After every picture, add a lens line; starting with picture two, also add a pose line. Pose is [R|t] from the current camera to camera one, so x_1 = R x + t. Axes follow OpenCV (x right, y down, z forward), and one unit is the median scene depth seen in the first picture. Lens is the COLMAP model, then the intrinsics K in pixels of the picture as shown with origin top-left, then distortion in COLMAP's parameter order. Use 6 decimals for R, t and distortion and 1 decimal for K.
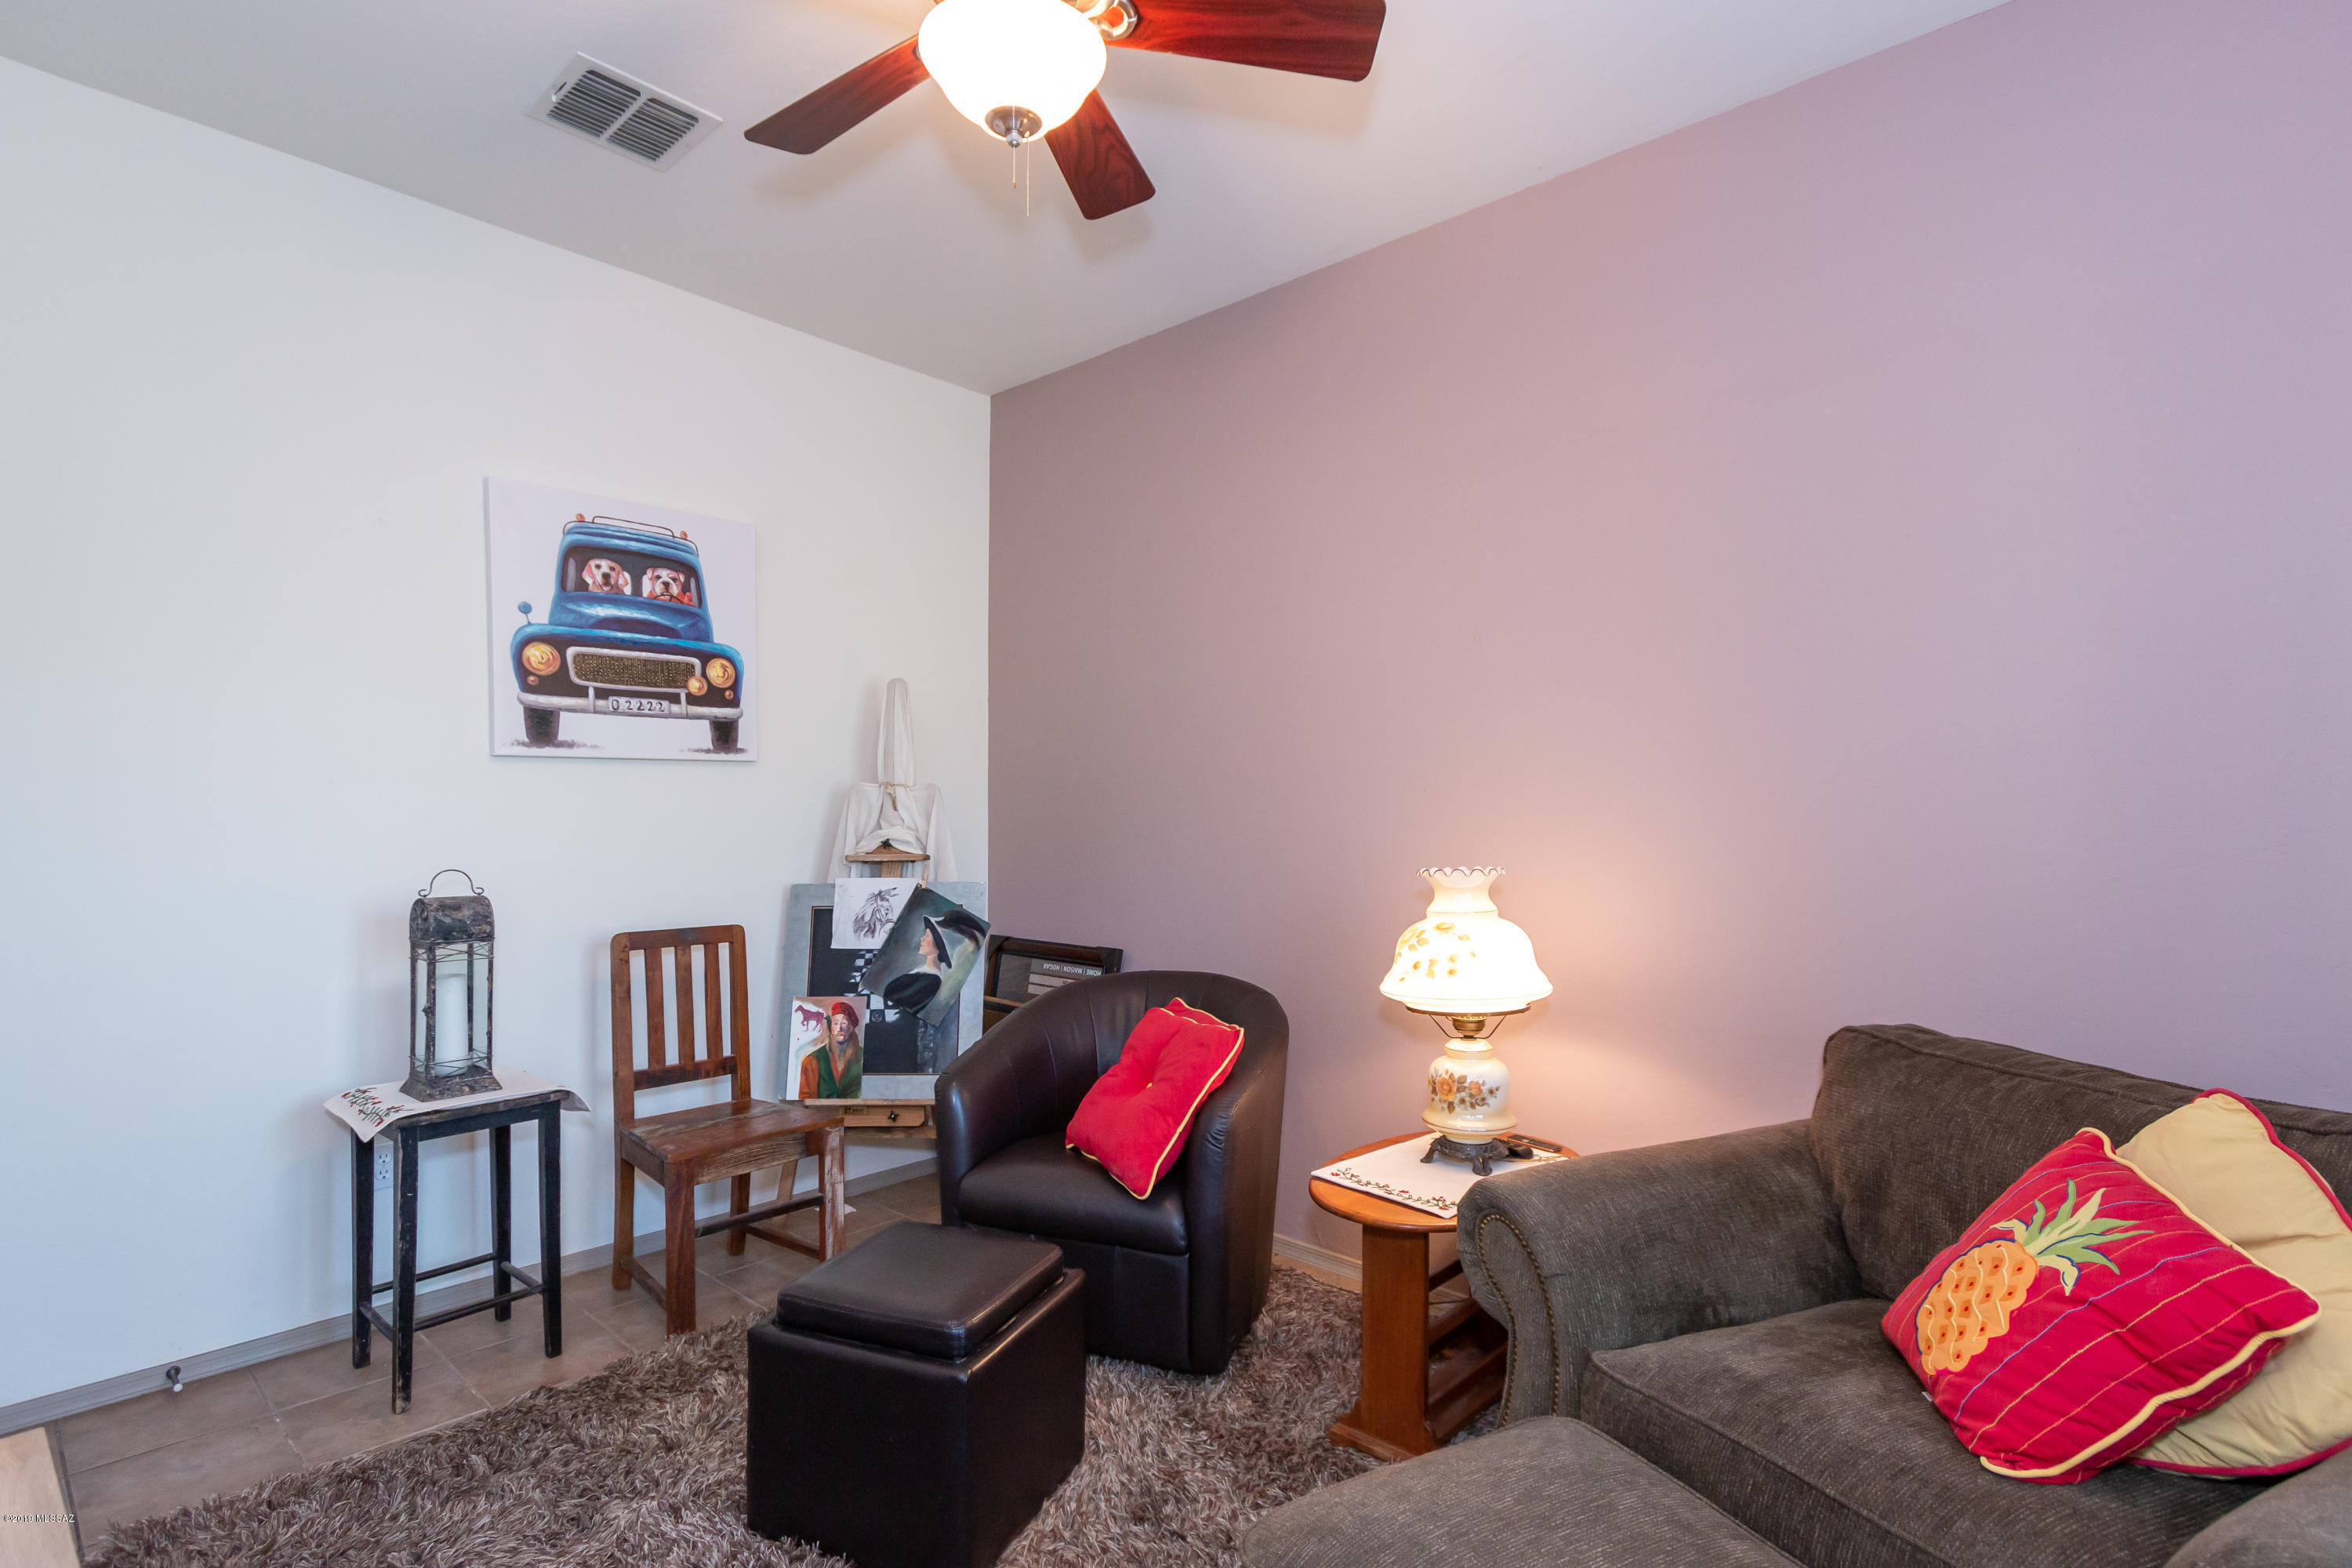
lens RADIAL K [[1112.4, 0, 1176.0], [0, 1112.4, 784.0], [0, 0, 1]] dist [0.000248, -0.000018]
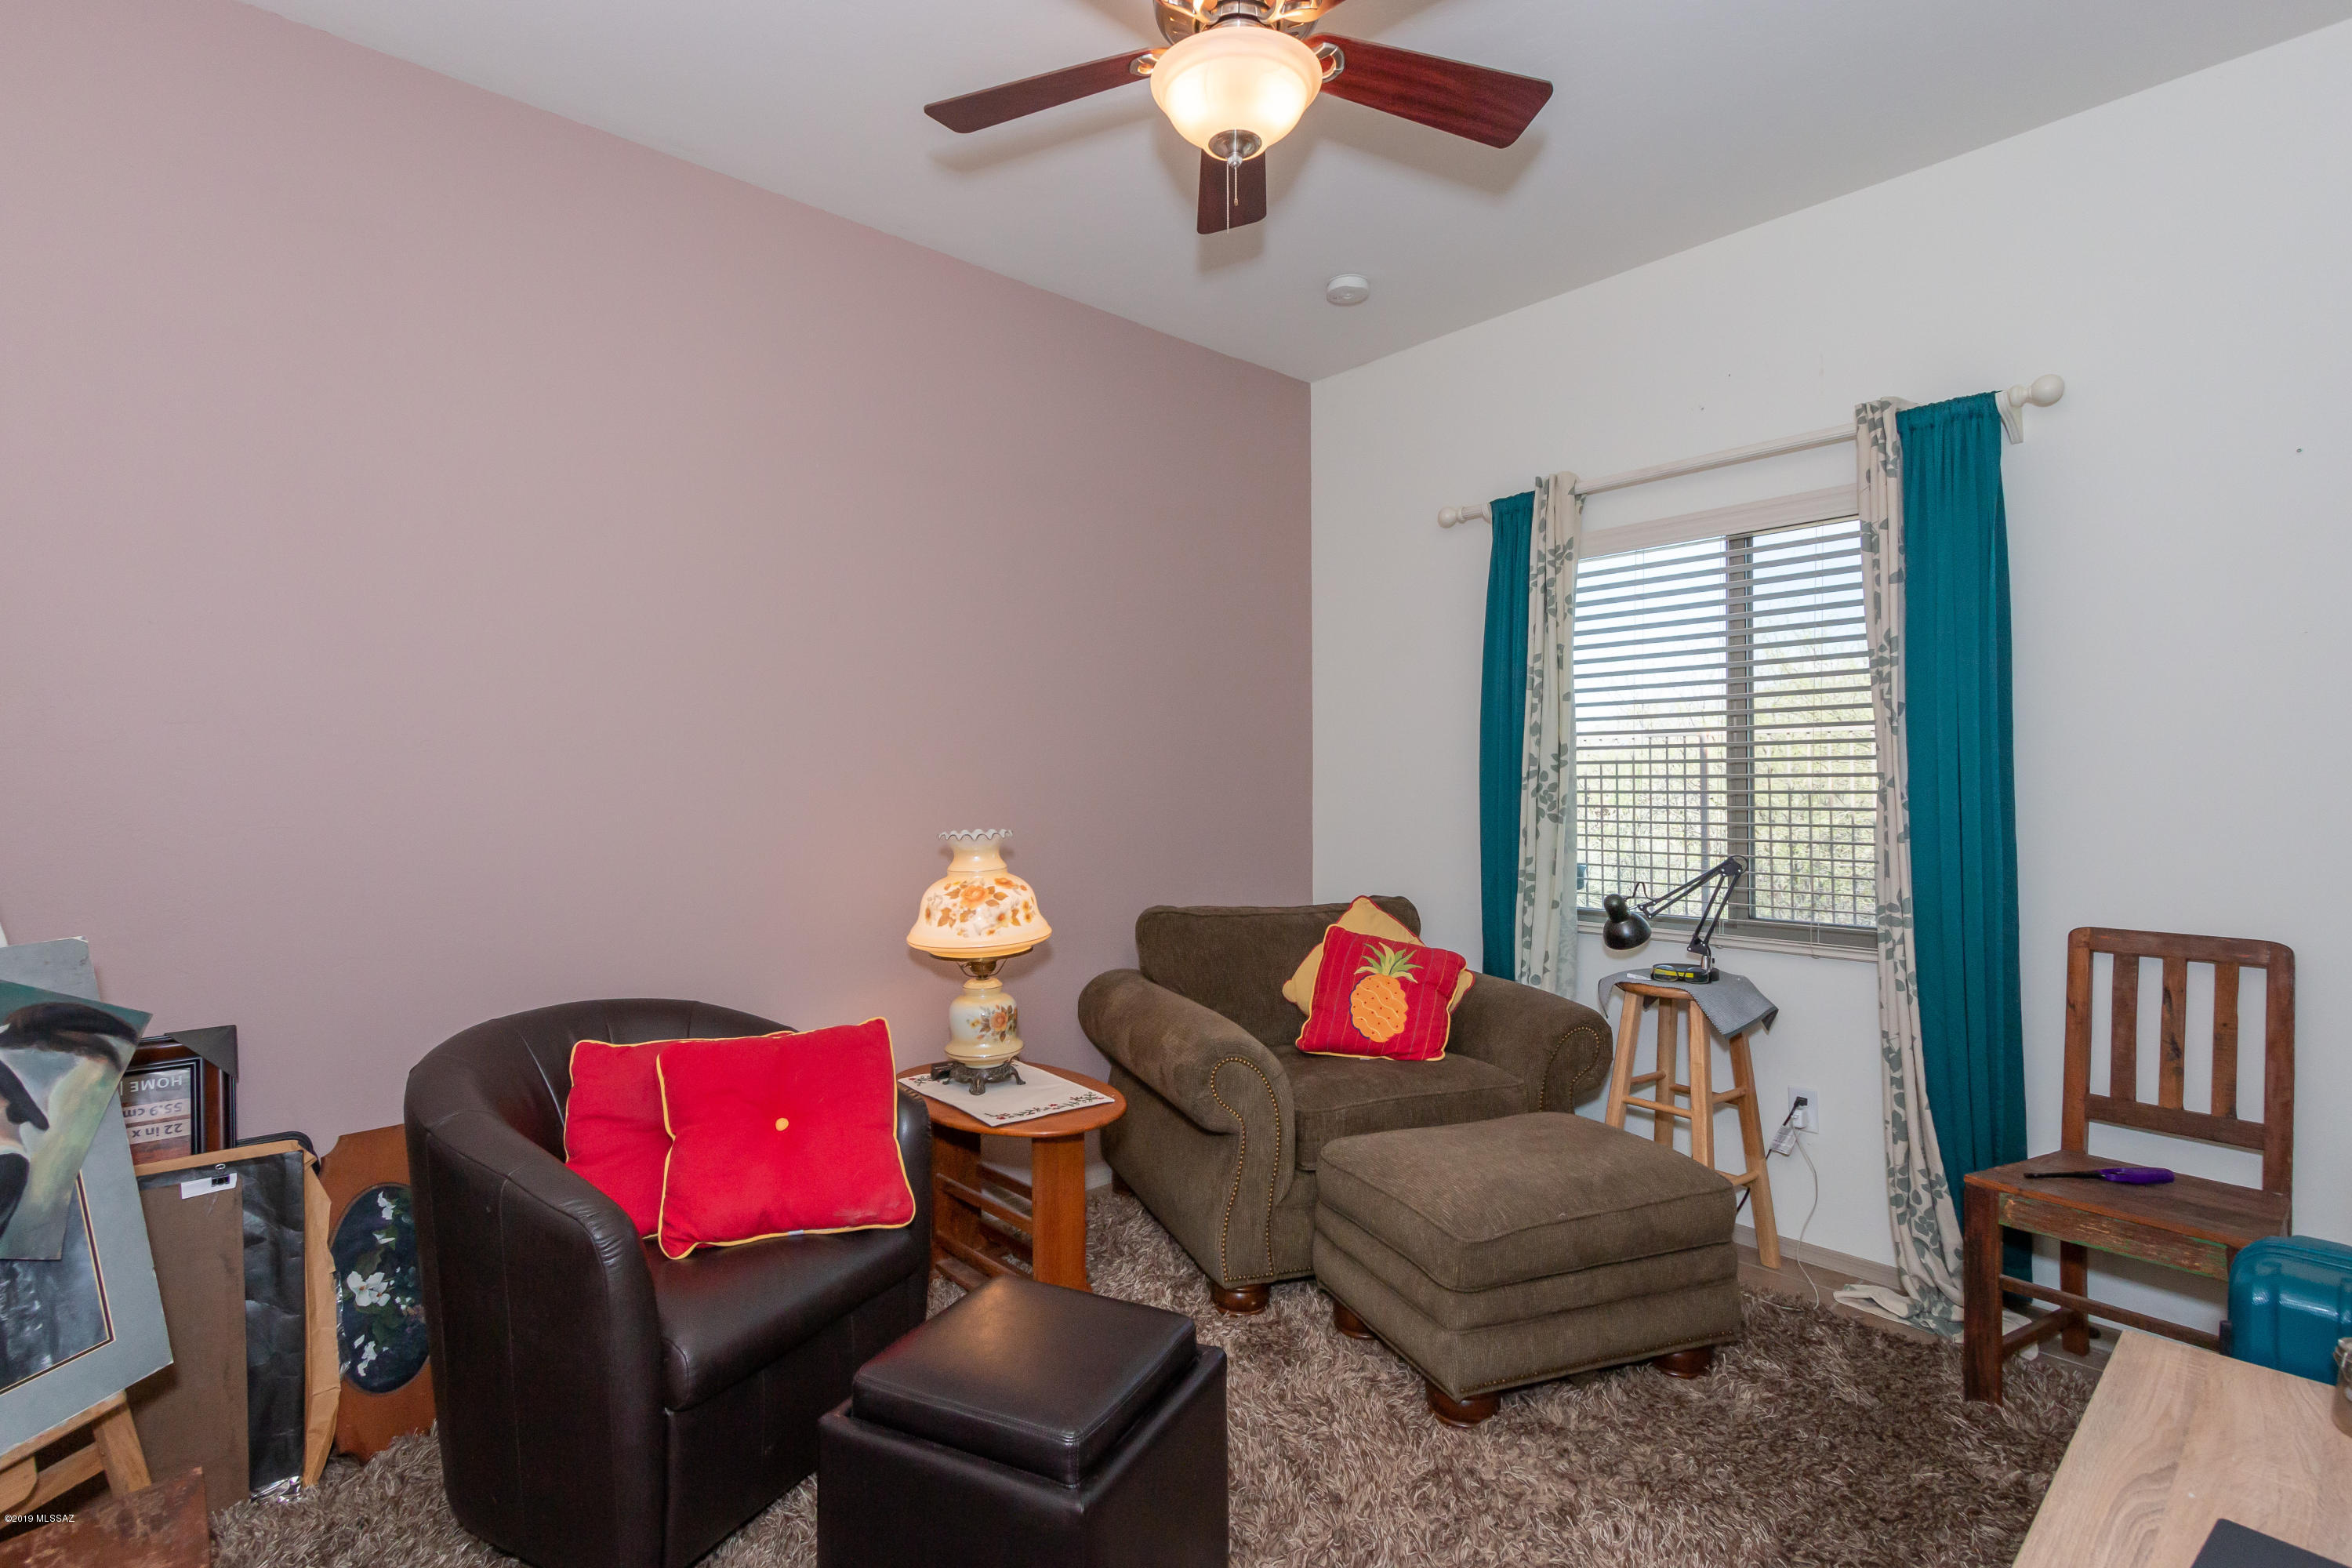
lens RADIAL K [[1112.4, 0, 1176.0], [0, 1112.4, 784.0], [0, 0, 1]] dist [0.000248, -0.000018]
pose [[0.101420, -0.007978, 0.994812, -0.707886], [-0.017469, 0.999799, 0.009799, 0.012638], [-0.994690, -0.018372, 0.101261, 0.574568]]
